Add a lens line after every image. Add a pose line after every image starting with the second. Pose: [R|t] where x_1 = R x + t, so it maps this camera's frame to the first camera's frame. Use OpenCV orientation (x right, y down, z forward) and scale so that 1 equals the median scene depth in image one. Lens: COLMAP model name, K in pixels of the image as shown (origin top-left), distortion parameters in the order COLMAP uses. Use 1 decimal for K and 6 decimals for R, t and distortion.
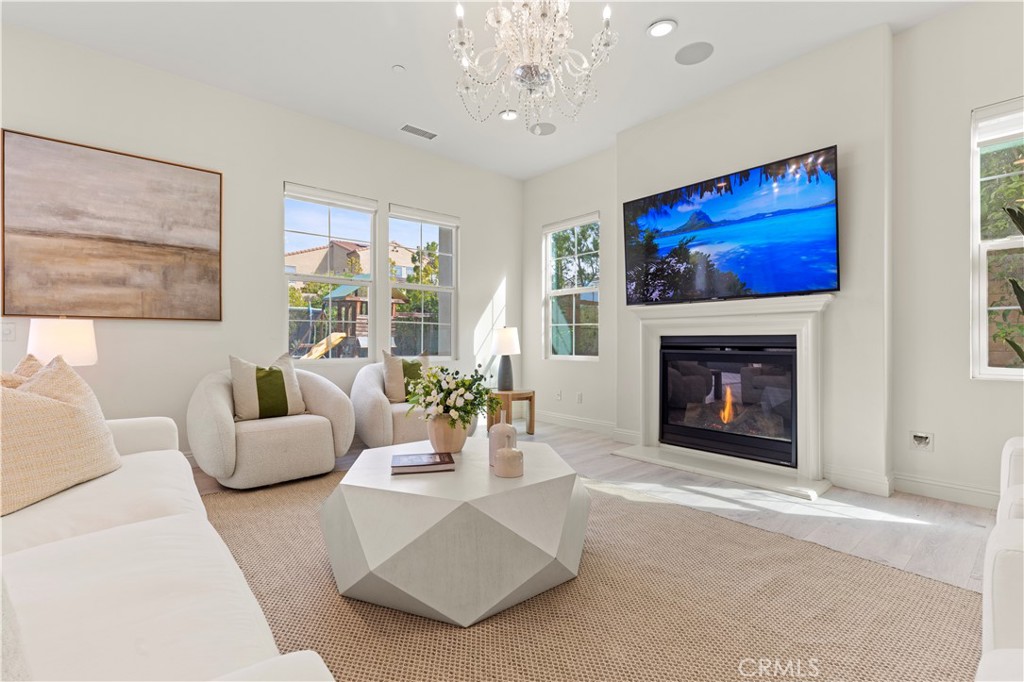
lens RADIAL K [[458.4, 0, 512.0], [0, 458.4, 341.0], [0, 0, 1]] dist [0.002317, 0.000029]
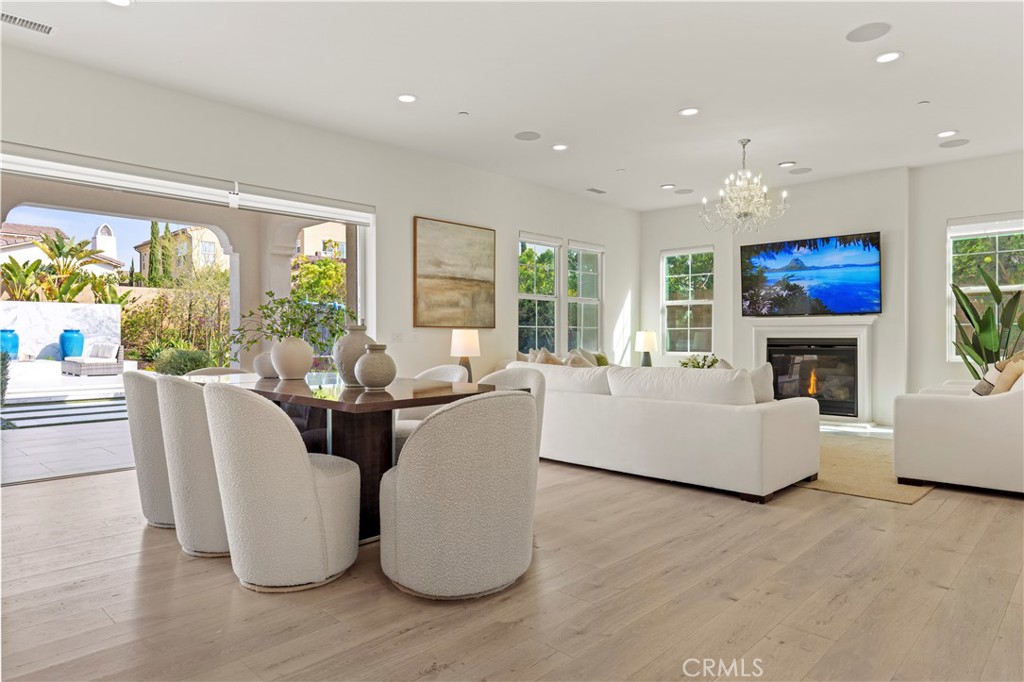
lens RADIAL K [[636.5, 0, 512.0], [0, 636.5, 341.0], [0, 0, 1]] dist [0.003774, 0.000859]
pose [[0.994581, -0.000627, 0.103964, -0.796716], [0.000259, 0.999994, 0.003553, -0.009695], [-0.103966, -0.003507, 0.994575, -1.077877]]
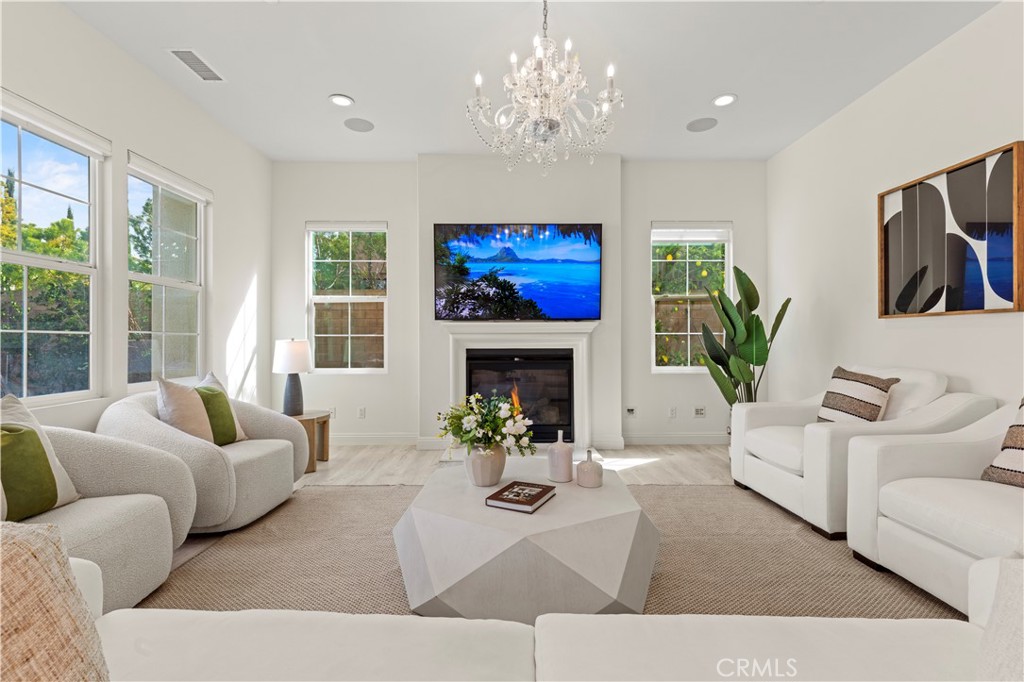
lens RADIAL K [[460.9, 0, 512.5], [0, 460.9, 335.6], [0, 0, 1]] dist [0.001576, -0.000056]
pose [[0.641019, 0.001289, 0.767524, -0.534839], [0.002386, 0.999990, -0.003672, -0.043940], [-0.767521, 0.004186, 0.641010, 0.207448]]
